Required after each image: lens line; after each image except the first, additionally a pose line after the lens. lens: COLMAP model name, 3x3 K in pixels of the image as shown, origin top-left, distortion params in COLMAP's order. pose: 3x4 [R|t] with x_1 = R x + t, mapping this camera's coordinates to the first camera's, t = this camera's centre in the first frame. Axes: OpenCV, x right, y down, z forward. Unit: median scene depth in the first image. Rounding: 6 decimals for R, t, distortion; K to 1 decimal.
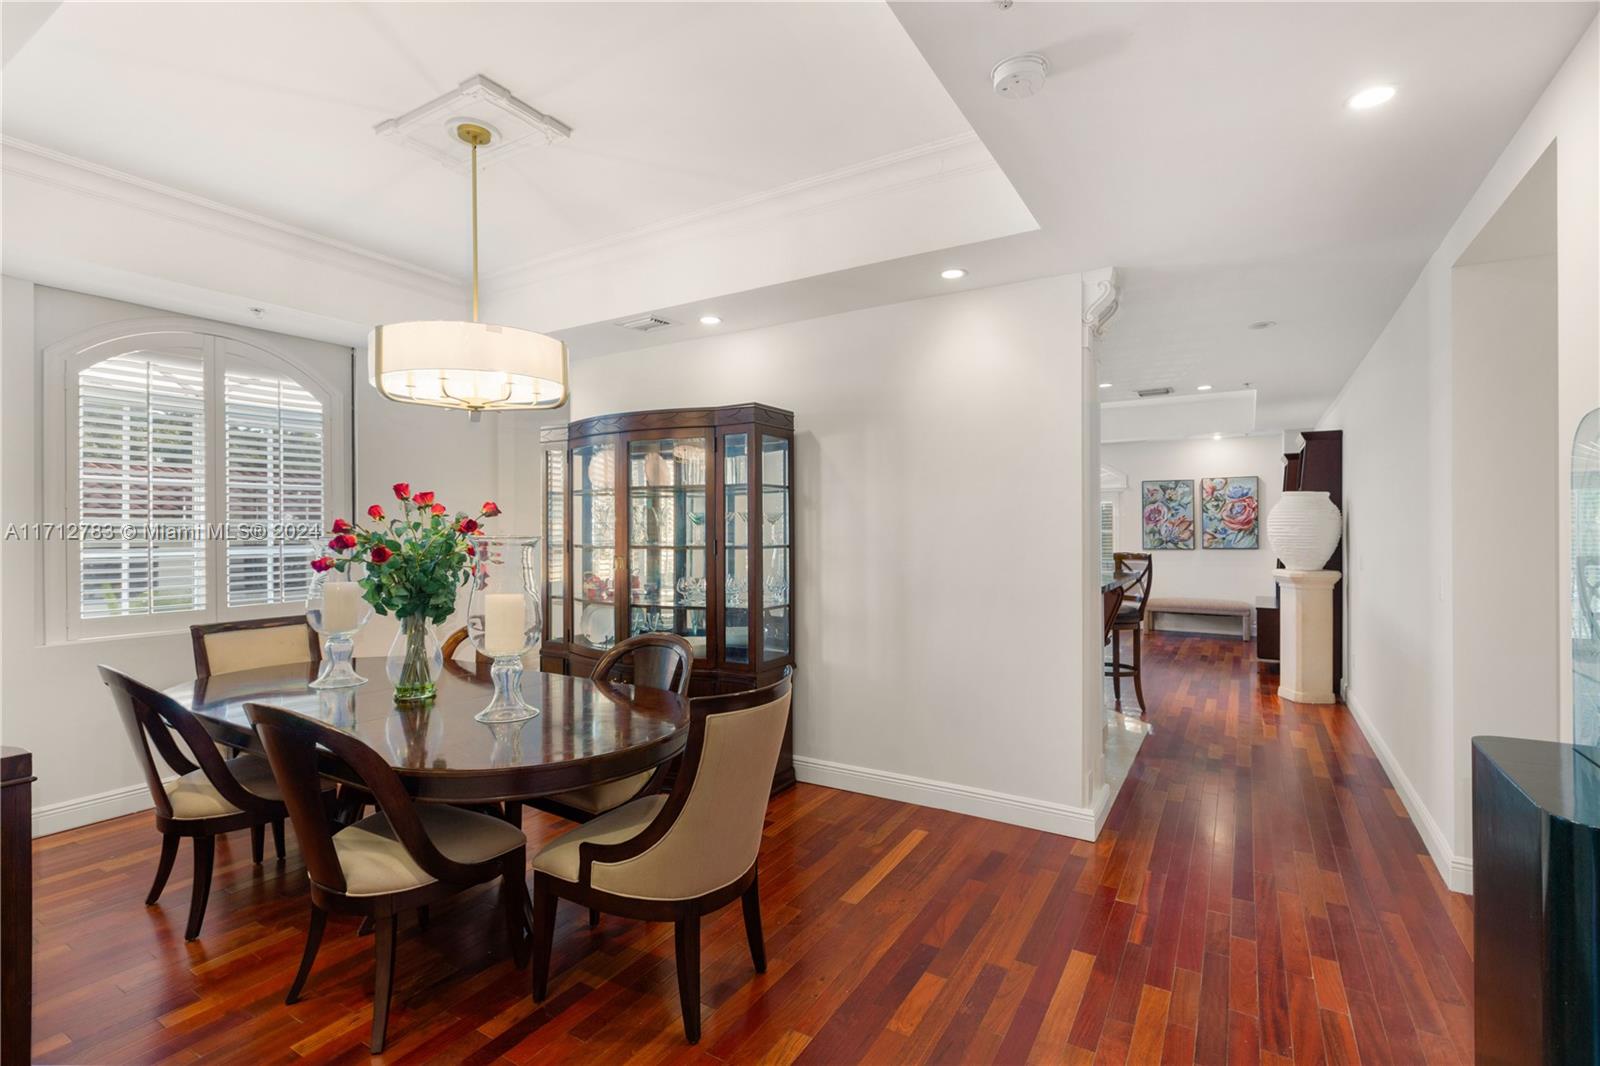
lens RADIAL K [[729.0, 0, 804.8], [0, 729.0, 526.6], [0, 0, 1]] dist [-0.000235, -0.000836]
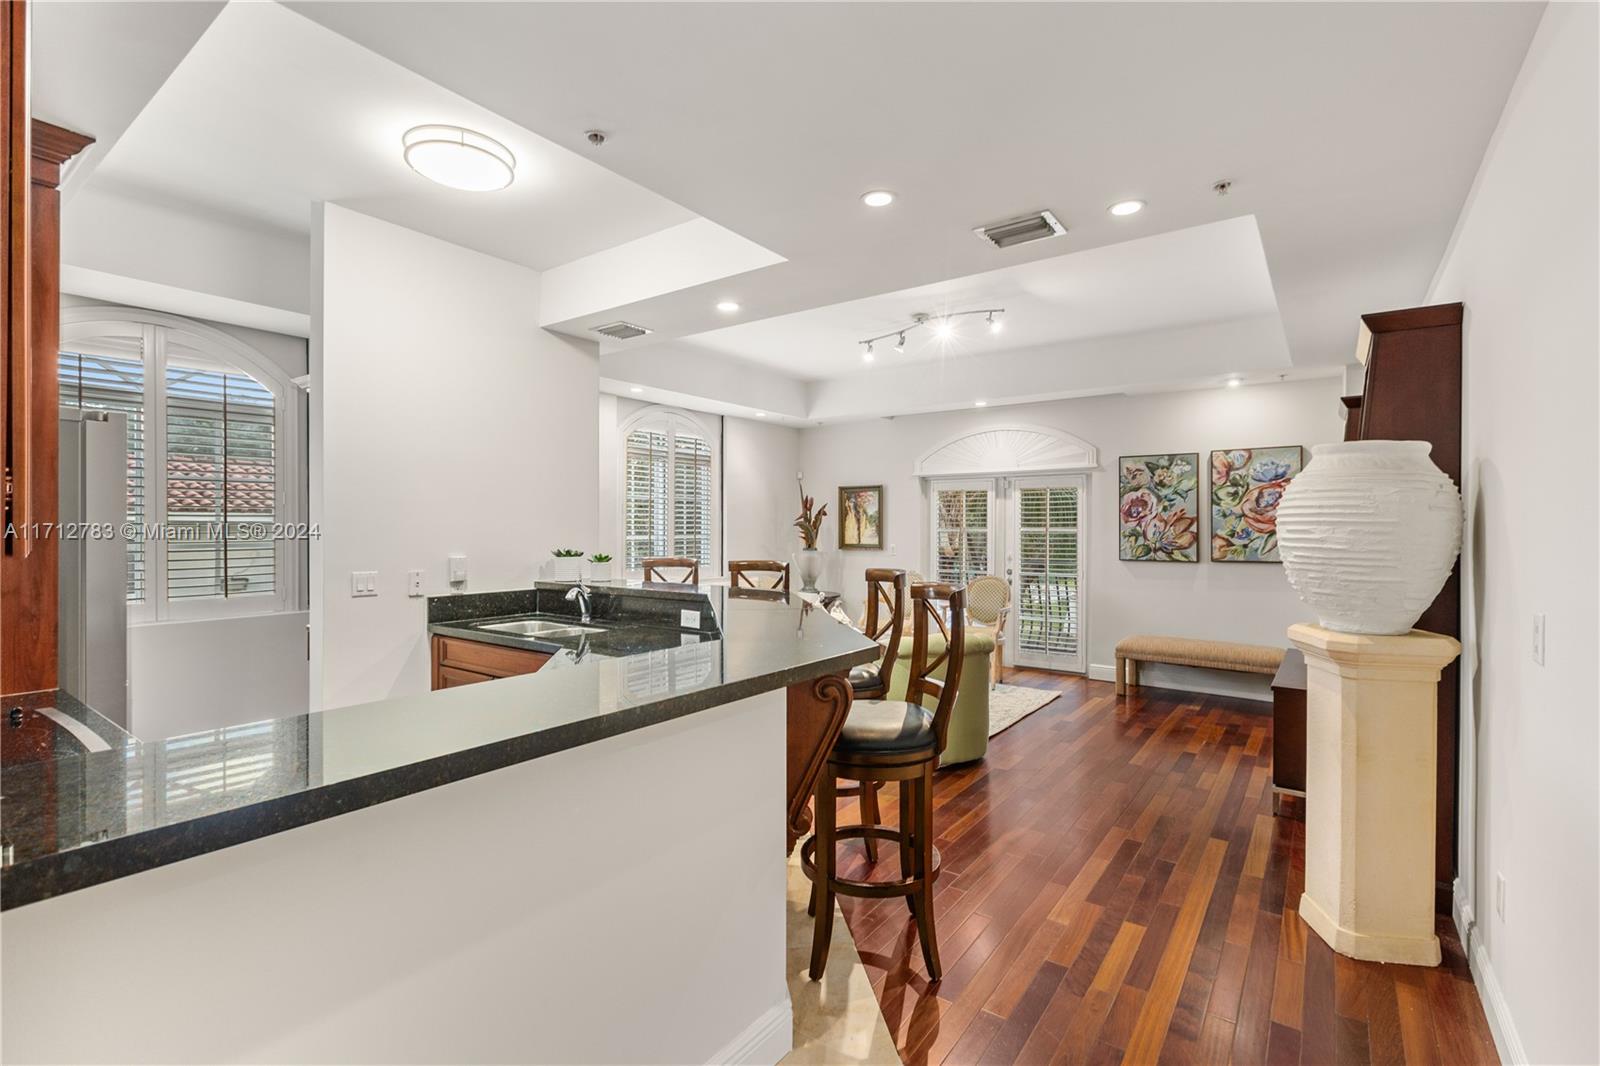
lens RADIAL K [[729.0, 0, 802.7], [0, 729.0, 536.8], [0, 0, 1]] dist [-0.000235, -0.000836]
pose [[0.996635, 0.001025, -0.081956, 0.247592], [-0.000069, 0.999932, 0.011675, 0.001398], [0.081962, -0.011630, 0.996568, 0.346403]]
